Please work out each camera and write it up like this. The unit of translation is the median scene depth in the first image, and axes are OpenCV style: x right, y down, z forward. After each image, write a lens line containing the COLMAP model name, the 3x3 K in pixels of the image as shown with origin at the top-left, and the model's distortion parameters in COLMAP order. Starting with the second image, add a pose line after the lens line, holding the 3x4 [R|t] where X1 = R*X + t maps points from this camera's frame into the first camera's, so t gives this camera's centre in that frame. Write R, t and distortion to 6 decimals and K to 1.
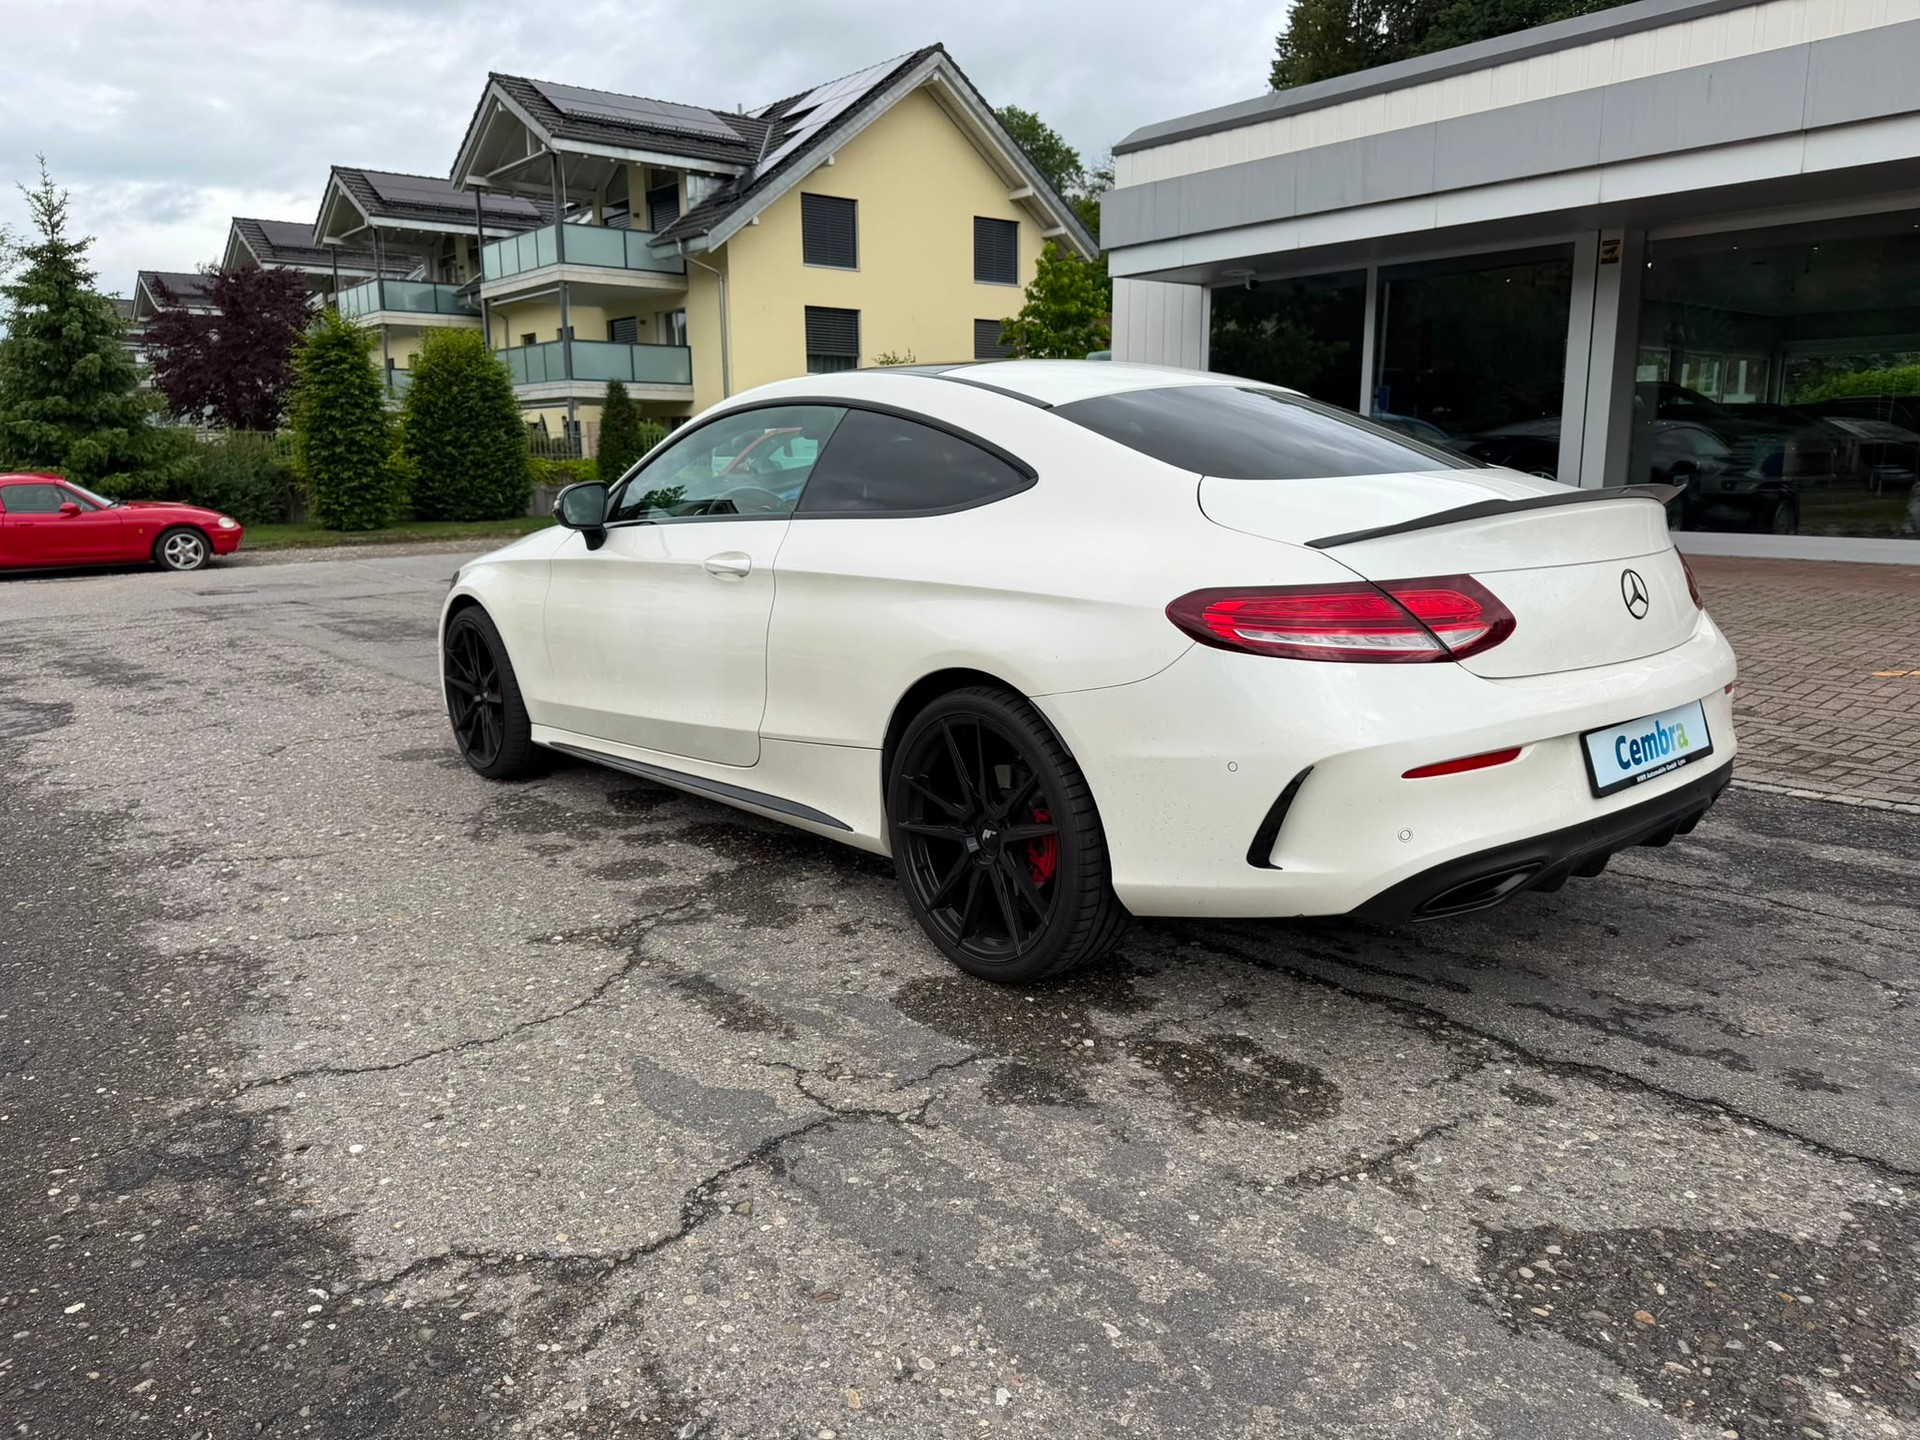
lens RADIAL K [[1370.2, 0, 946.2], [0, 1370.2, 725.9], [0, 0, 1]] dist [0.004607, -0.004507]
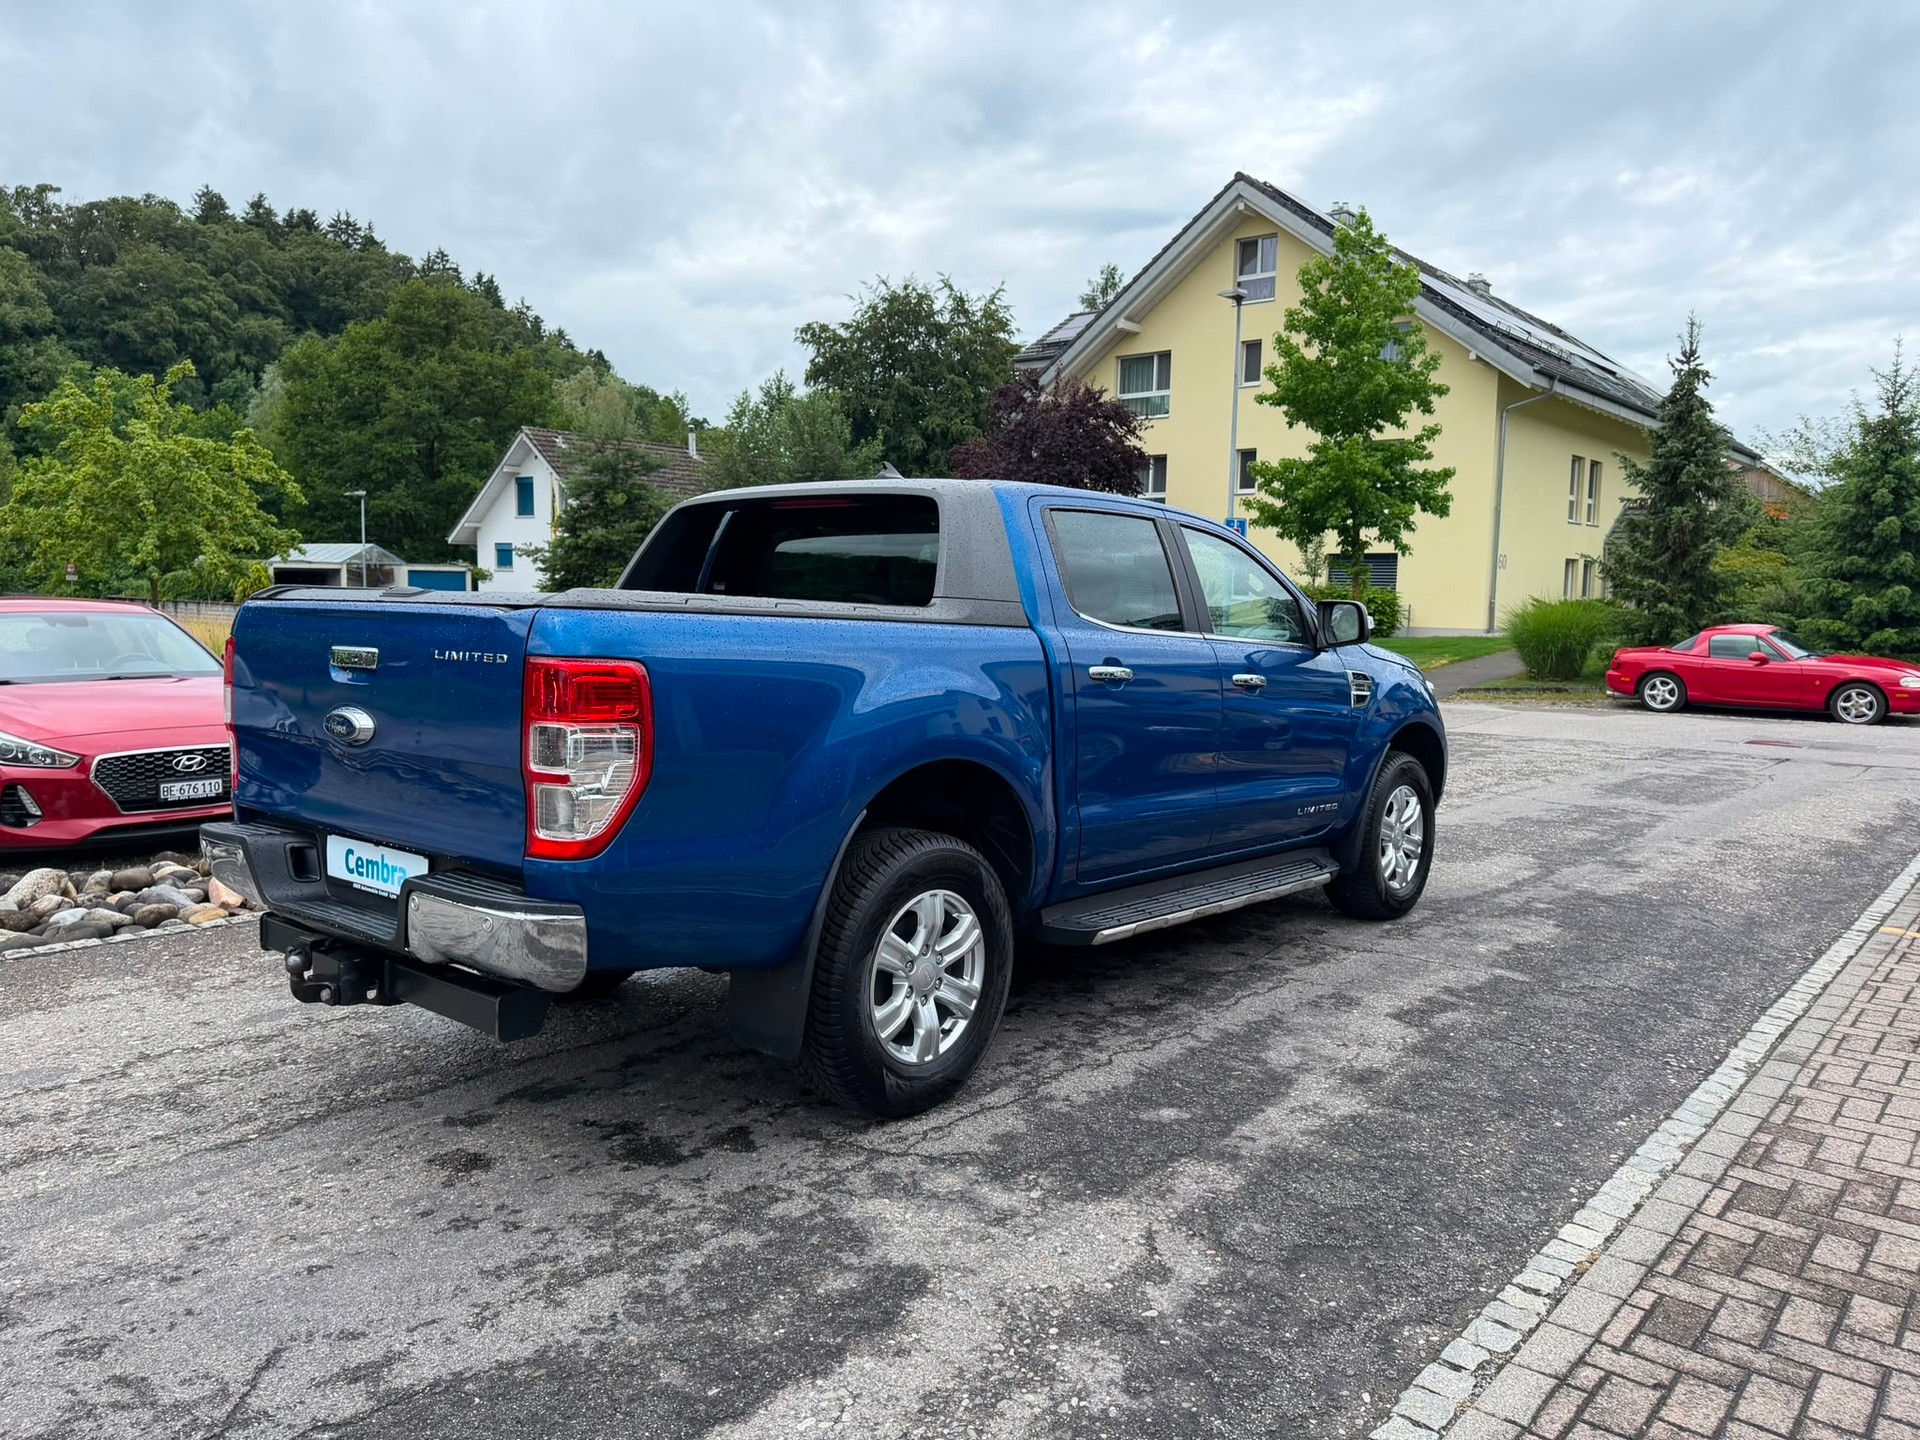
lens RADIAL K [[1359.9, 0, 955.5], [0, 1359.9, 722.5], [0, 0, 1]] dist [0.019464, -0.022965]
pose [[0.175468, 0.113946, -0.977869, 0.263577], [-0.207662, 0.975215, 0.076374, -0.040717], [0.962334, 0.189665, 0.194781, 0.112321]]
